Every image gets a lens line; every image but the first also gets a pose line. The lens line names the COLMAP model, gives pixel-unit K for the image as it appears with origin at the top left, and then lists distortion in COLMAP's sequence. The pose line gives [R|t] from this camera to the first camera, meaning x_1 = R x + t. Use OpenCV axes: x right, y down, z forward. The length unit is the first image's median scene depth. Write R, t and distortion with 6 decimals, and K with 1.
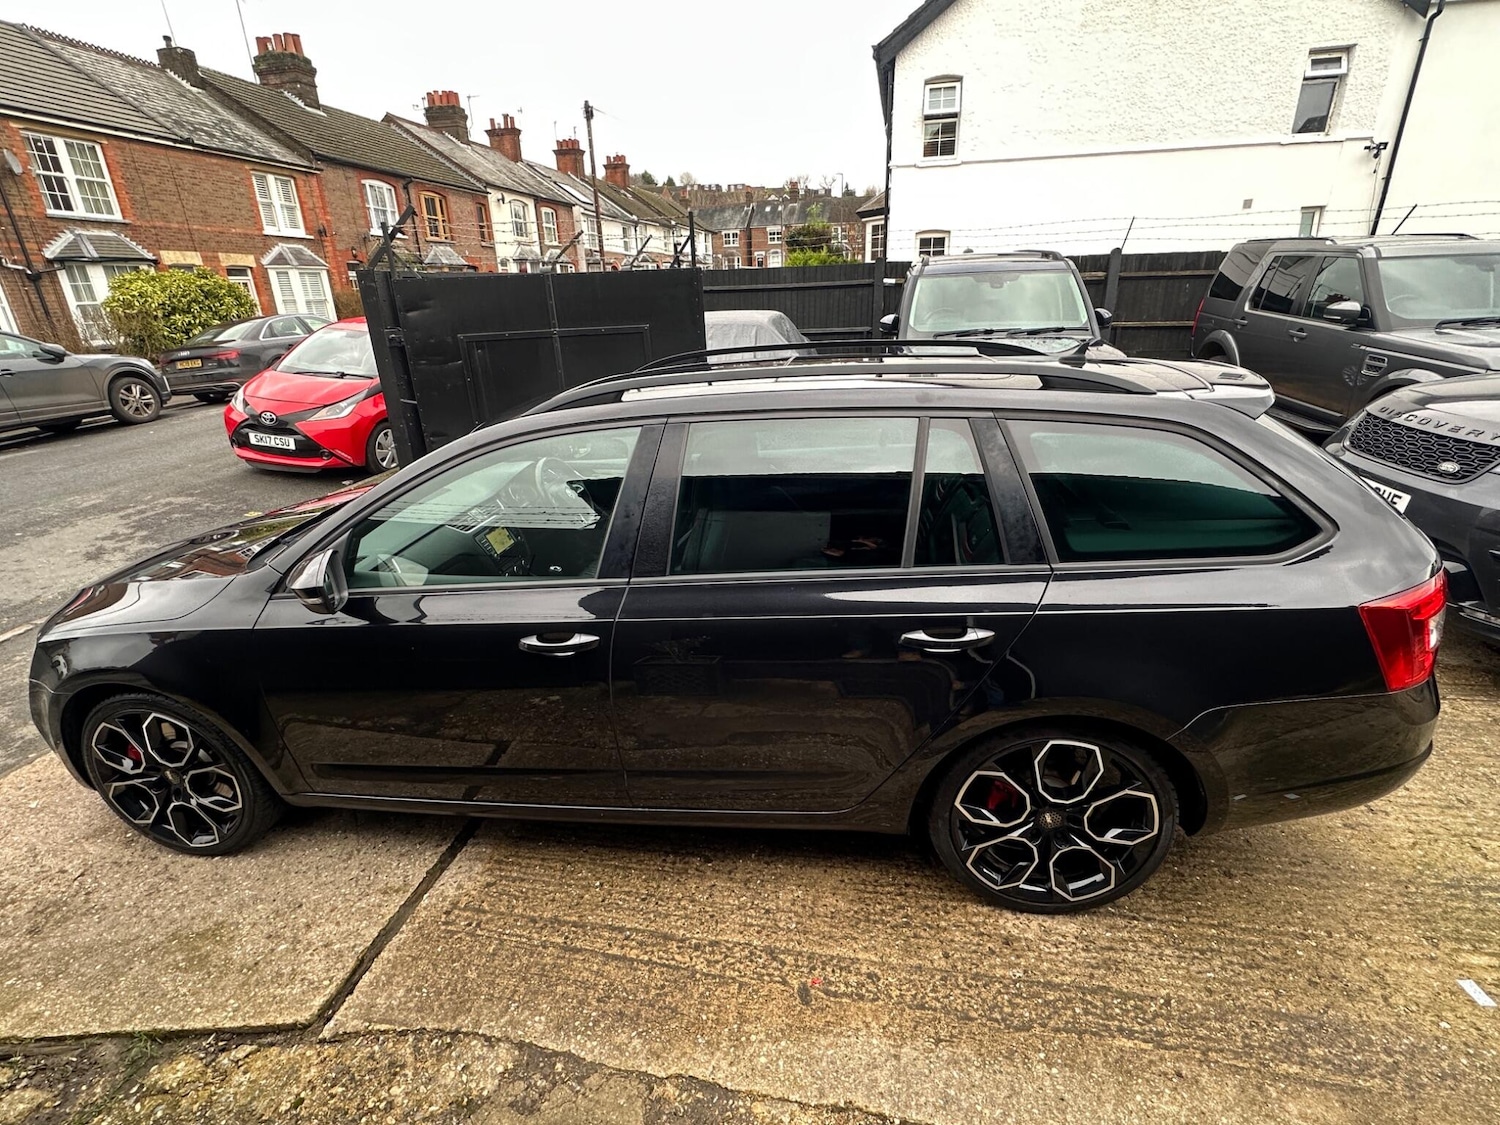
lens RADIAL K [[708.8, 0, 750.0], [0, 708.8, 562.5], [0, 0, 1]] dist [-0.001900, -0.000136]
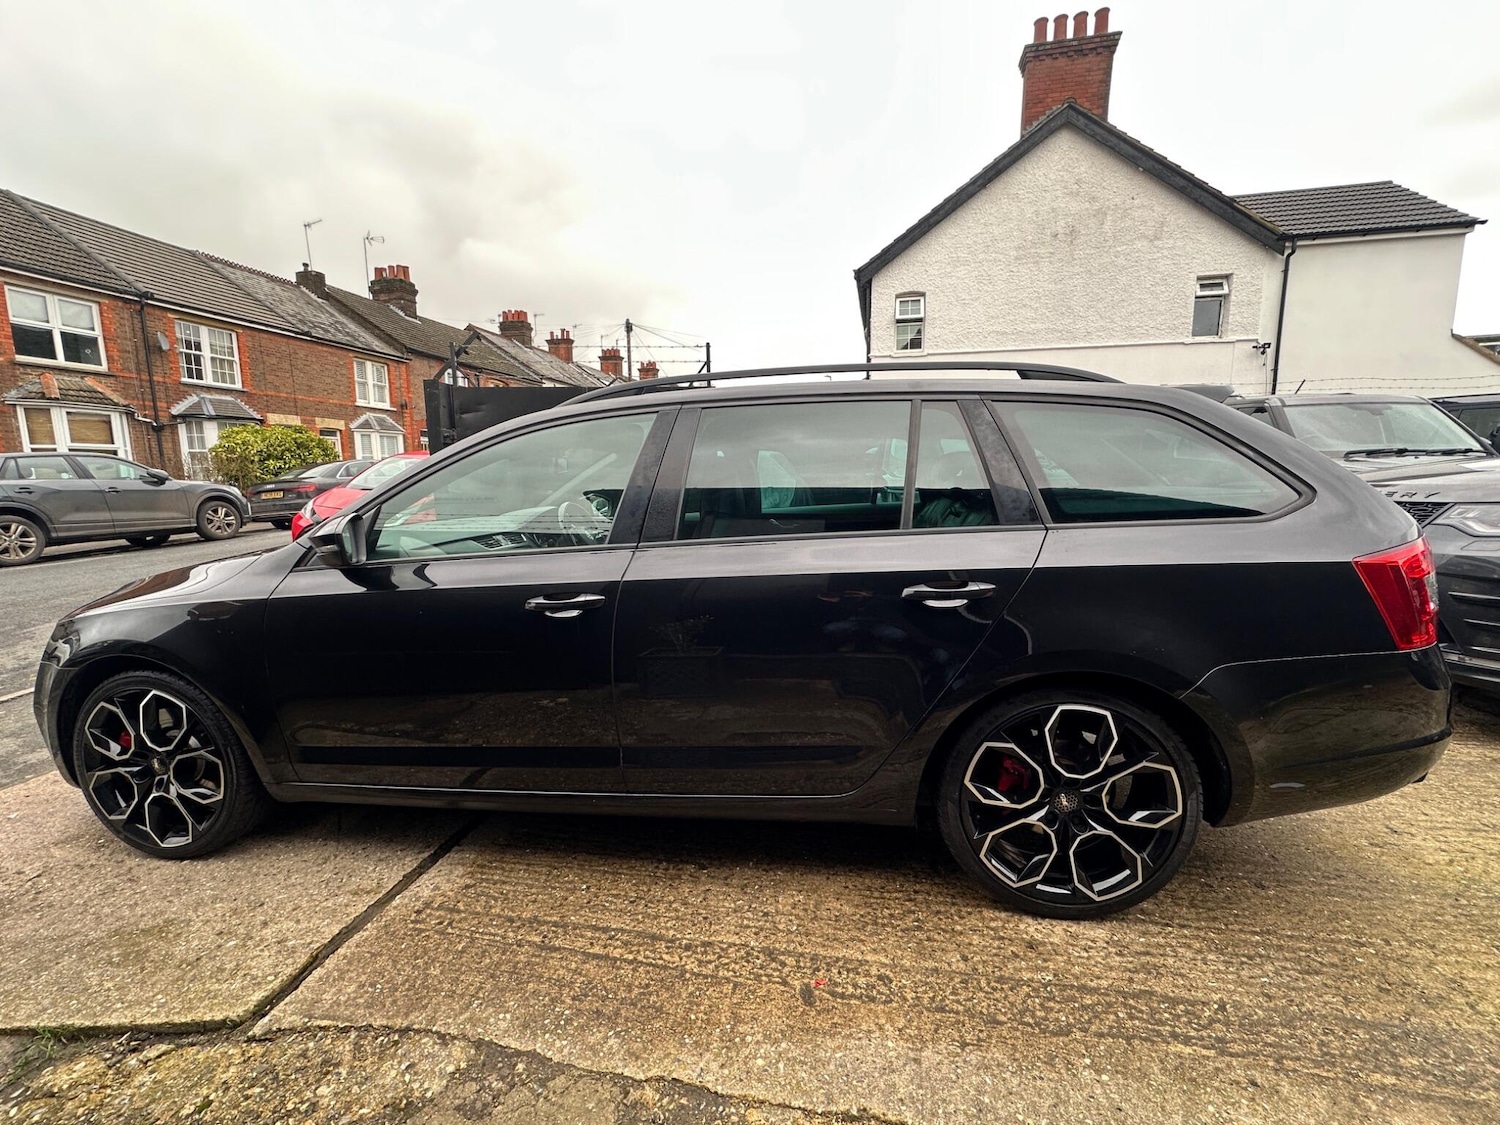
lens RADIAL K [[626.1, 0, 750.0], [0, 626.1, 562.5], [0, 0, 1]] dist [-0.002015, 0.000172]
pose [[0.999788, 0.020385, -0.002817, -0.003132], [-0.020484, 0.972644, -0.231394, 0.242944], [-0.001977, 0.231403, 0.972856, 0.106864]]
